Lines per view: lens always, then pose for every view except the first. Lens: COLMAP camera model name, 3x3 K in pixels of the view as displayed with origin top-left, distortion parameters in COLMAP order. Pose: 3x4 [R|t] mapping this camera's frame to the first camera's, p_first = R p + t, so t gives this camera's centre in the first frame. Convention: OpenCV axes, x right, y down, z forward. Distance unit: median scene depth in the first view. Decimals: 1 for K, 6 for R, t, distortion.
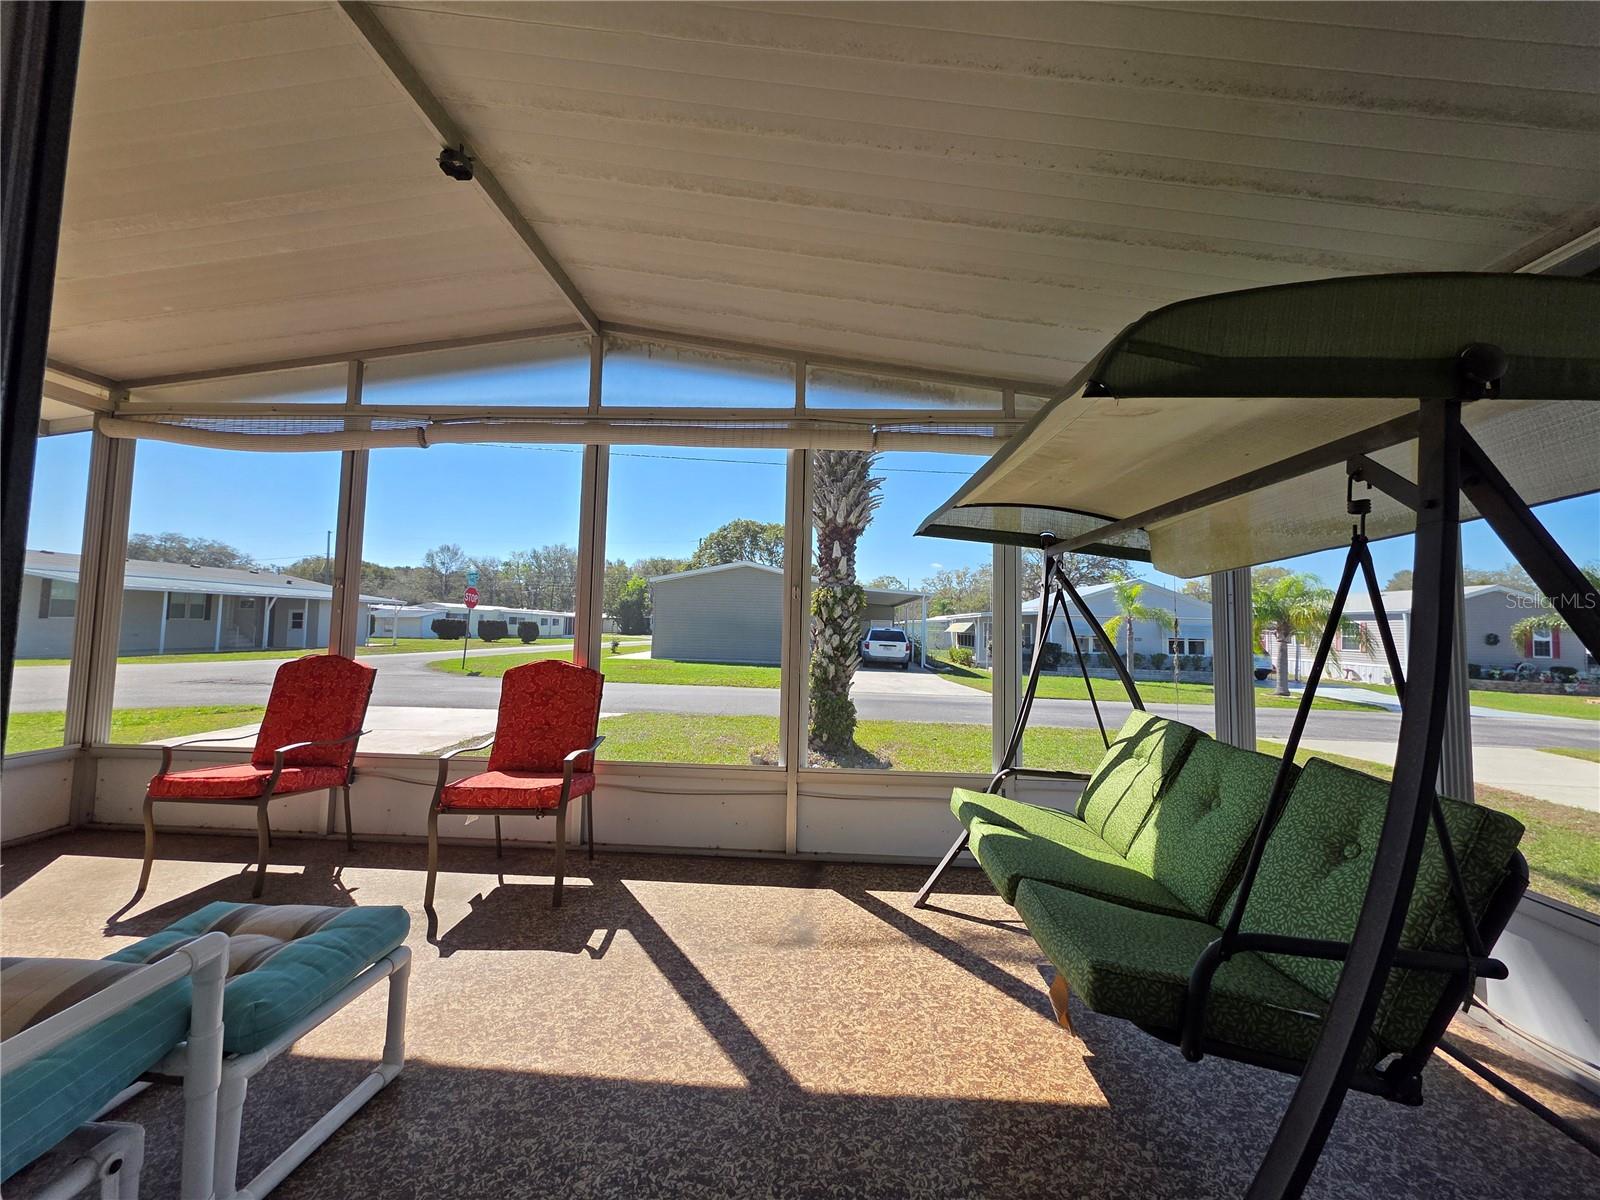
lens RADIAL K [[638.3, 0, 796.0], [0, 638.3, 594.3], [0, 0, 1]] dist [0.003477, 0.000421]
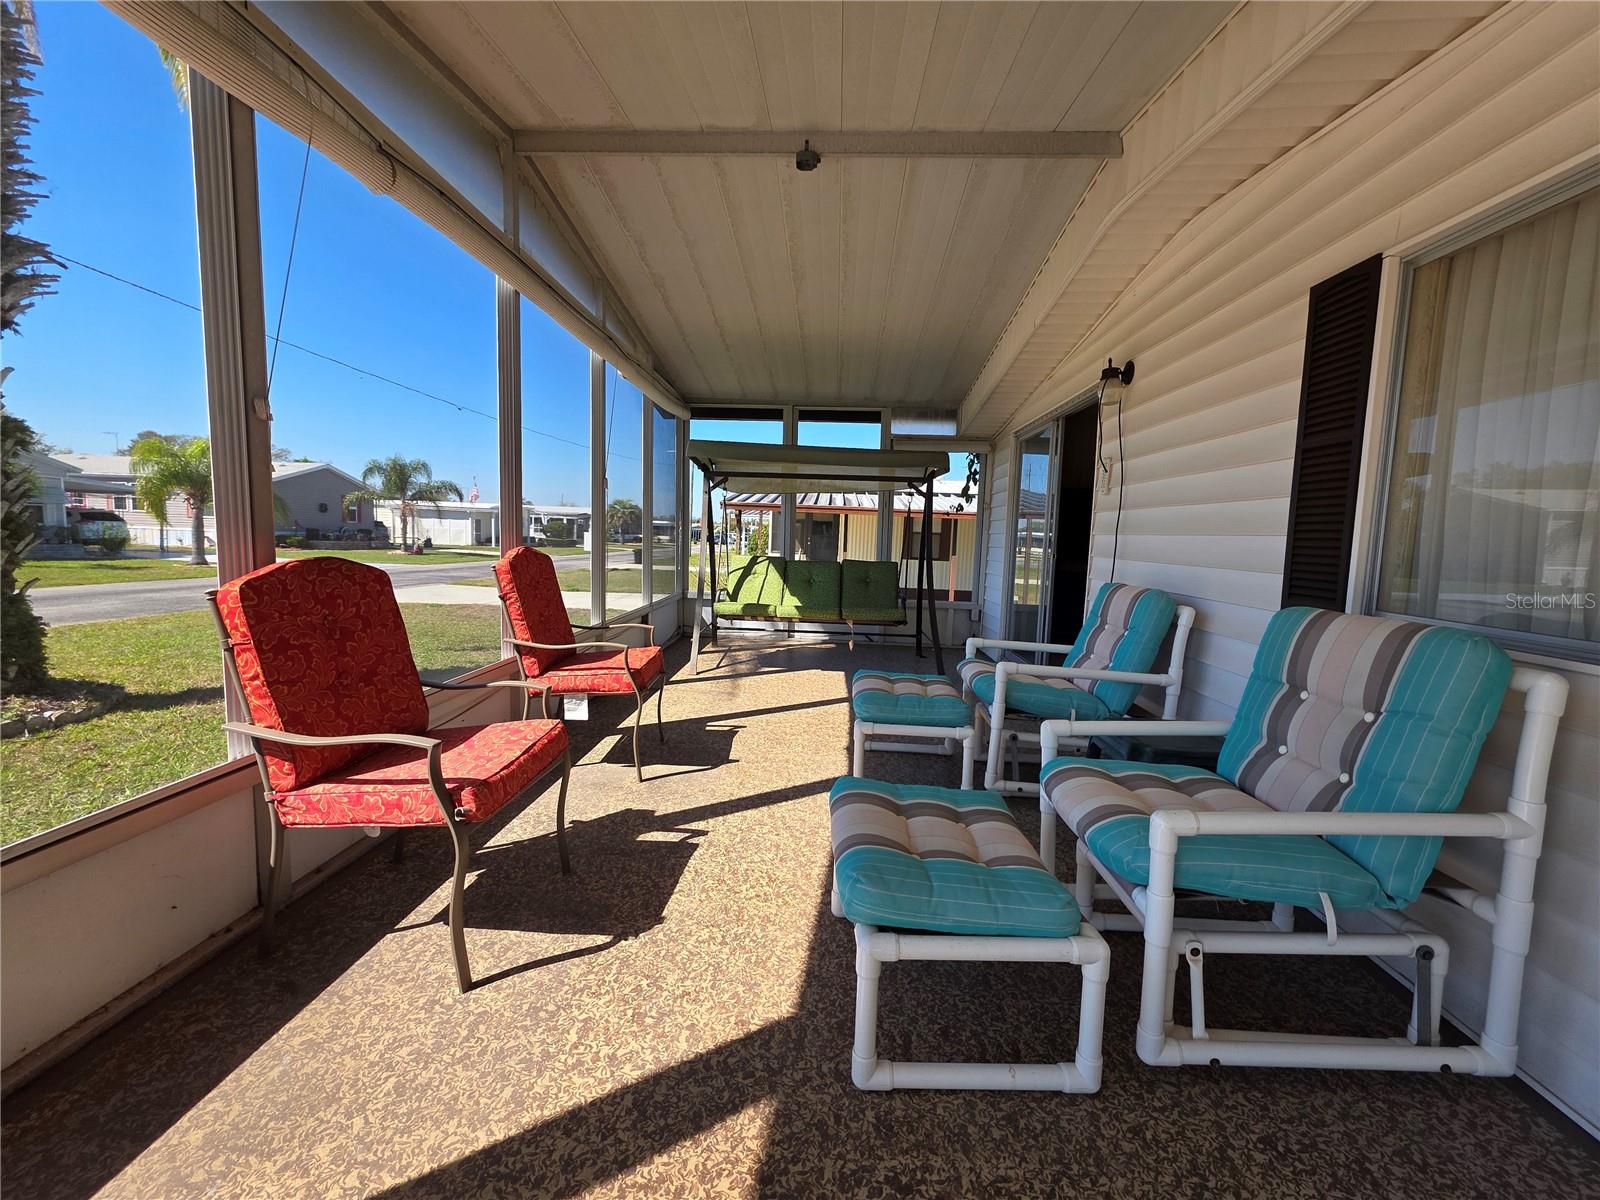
lens RADIAL K [[638.3, 0, 800.5], [0, 638.3, 590.3], [0, 0, 1]] dist [0.003477, 0.000421]
pose [[0.005274, -0.115789, 0.993260, -1.458388], [-0.087926, 0.989373, 0.115803, 0.033086], [-0.996113, -0.087944, -0.004963, 0.715486]]
